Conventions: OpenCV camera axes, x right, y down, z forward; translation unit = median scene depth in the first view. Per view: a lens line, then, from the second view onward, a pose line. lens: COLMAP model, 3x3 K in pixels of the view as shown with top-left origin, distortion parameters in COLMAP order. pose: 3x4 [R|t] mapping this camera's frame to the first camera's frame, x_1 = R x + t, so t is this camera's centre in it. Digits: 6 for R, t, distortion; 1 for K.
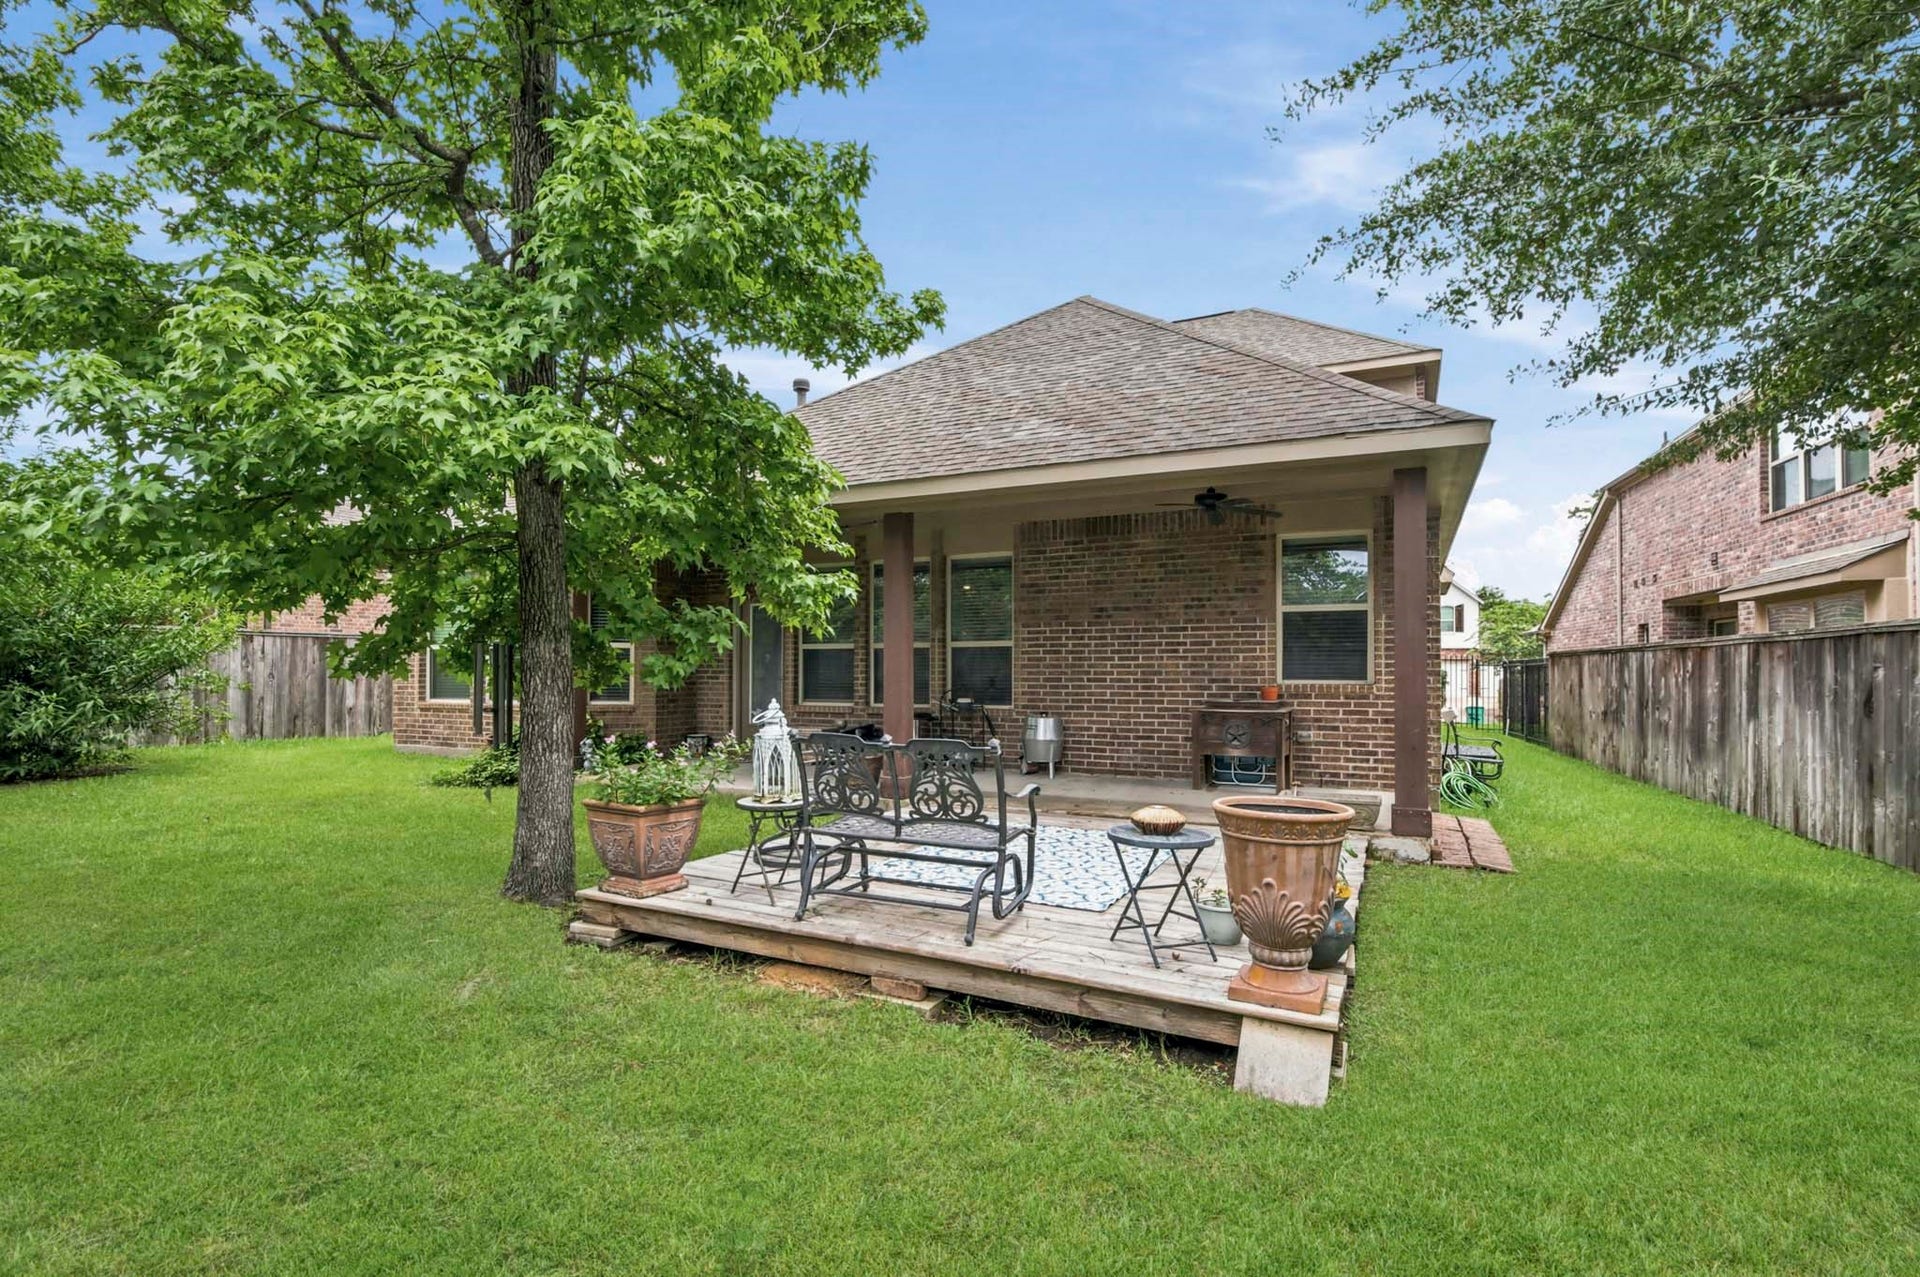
lens RADIAL K [[912.2, 0, 974.1], [0, 912.2, 644.6], [0, 0, 1]] dist [0.004706, -0.000150]
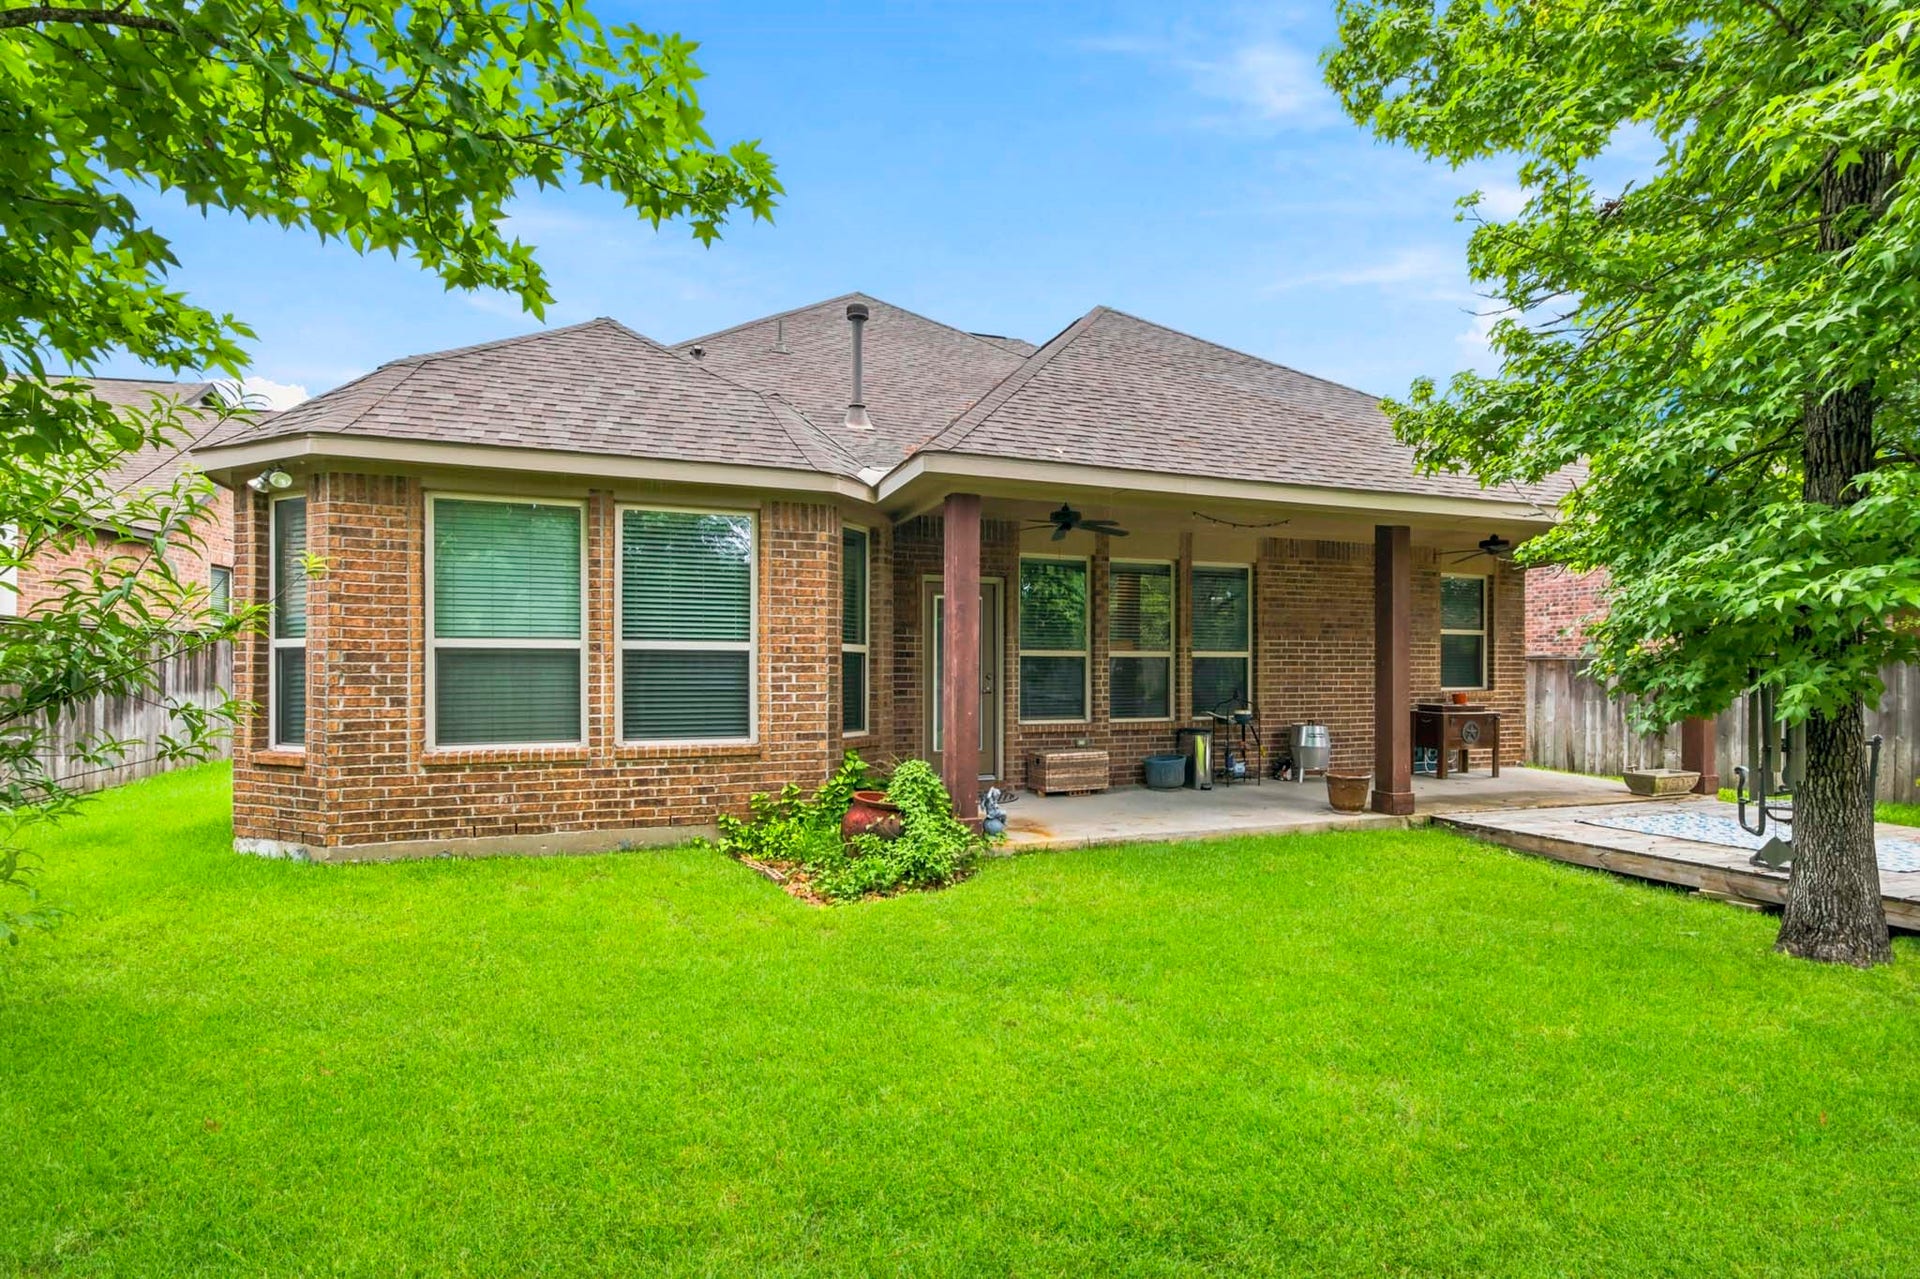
lens RADIAL K [[880.5, 0, 960.0], [0, 880.5, 639.5], [0, 0, 1]] dist [-0.004089, -0.000375]
pose [[0.699692, 0.024514, 0.714024, -1.010544], [-0.019846, 0.999692, -0.014873, 0.003220], [-0.714169, -0.003764, 0.699963, 0.617560]]
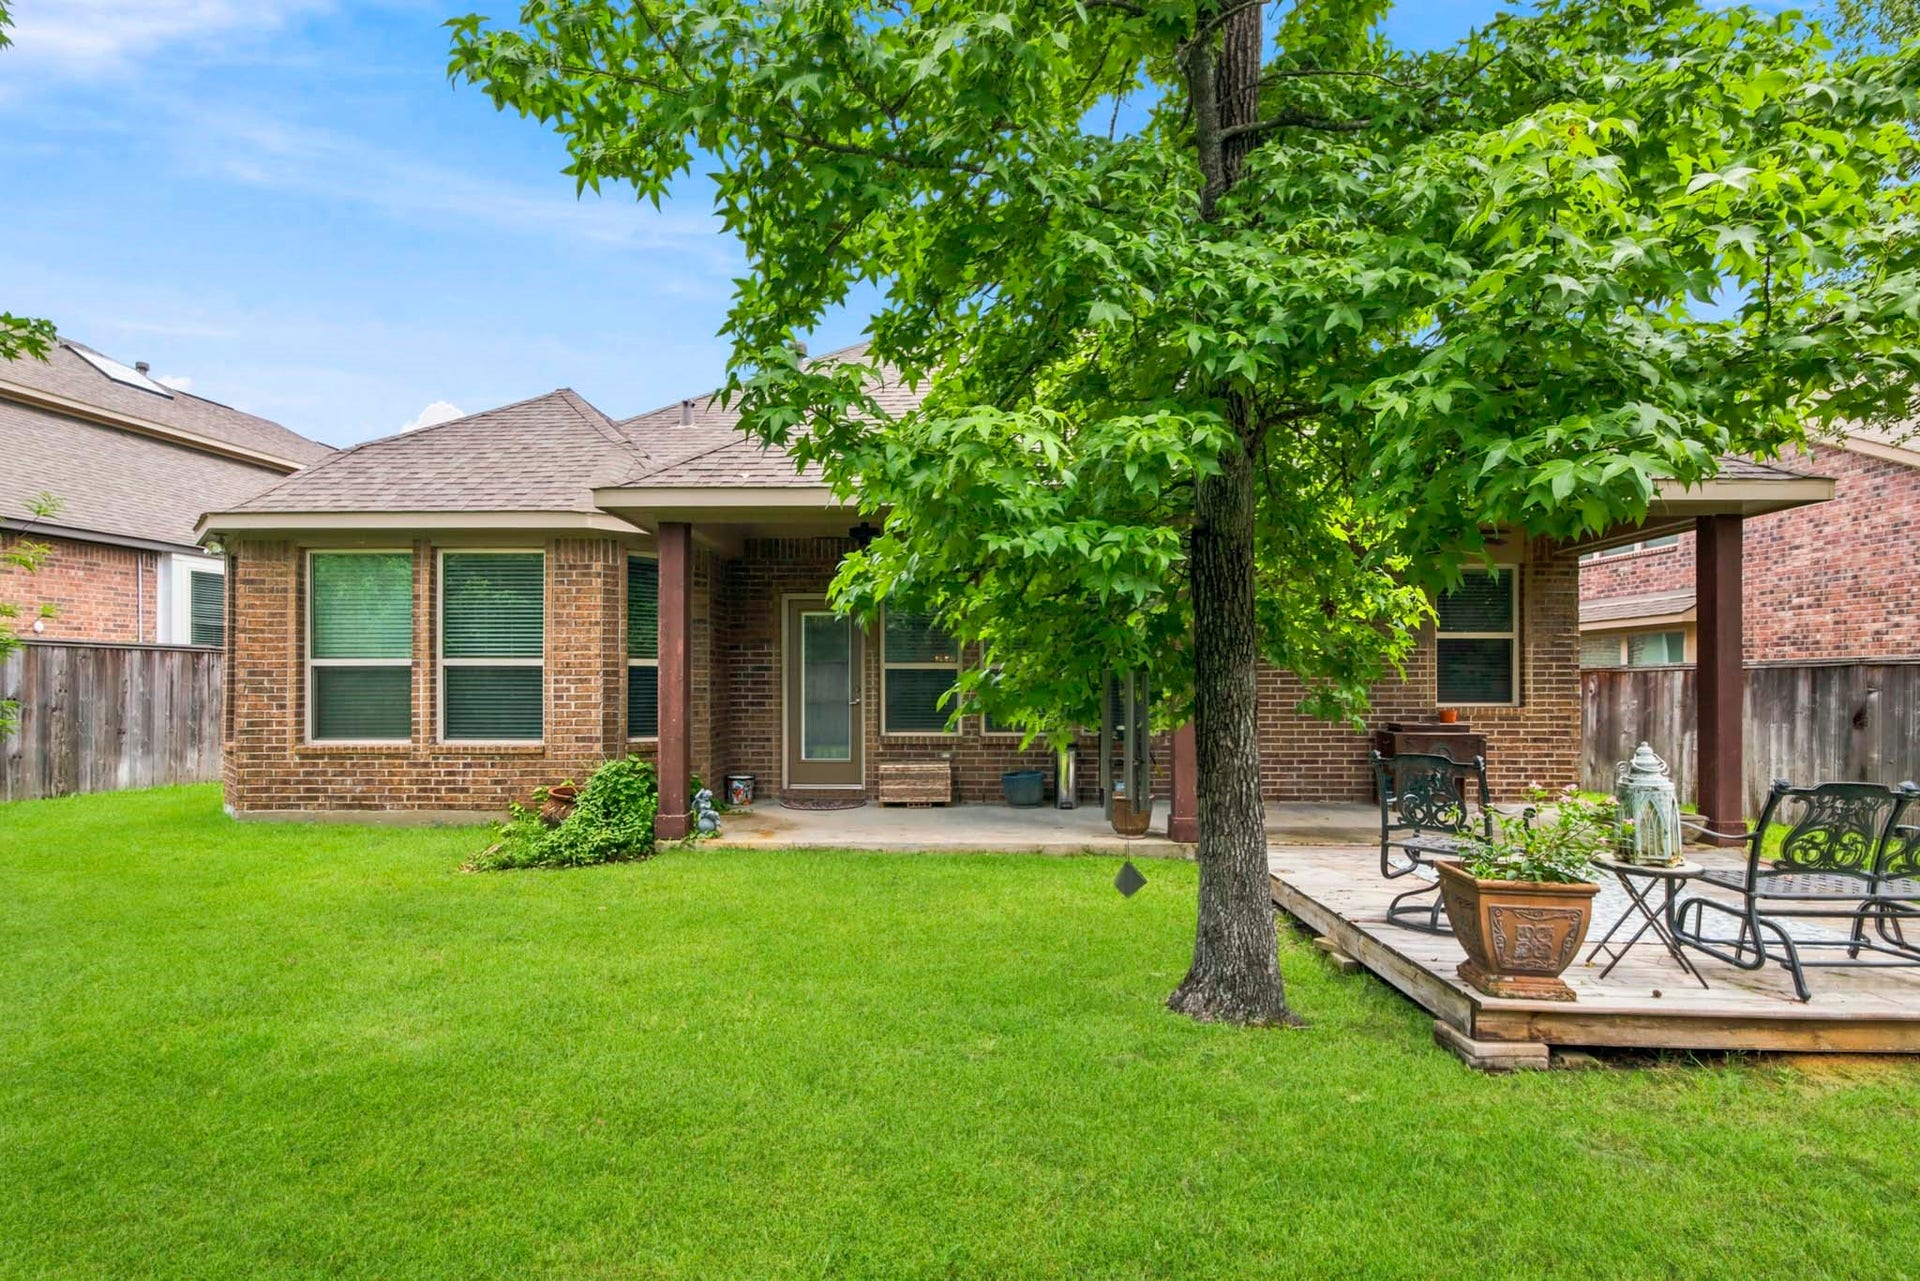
lens RADIAL K [[912.2, 0, 974.1], [0, 912.2, 646.6], [0, 0, 1]] dist [0.004706, -0.000150]
pose [[0.911132, 0.017536, 0.411742, -0.587385], [-0.009876, 0.999736, -0.020725, 0.000580], [-0.411997, 0.014817, 0.911065, 0.256845]]
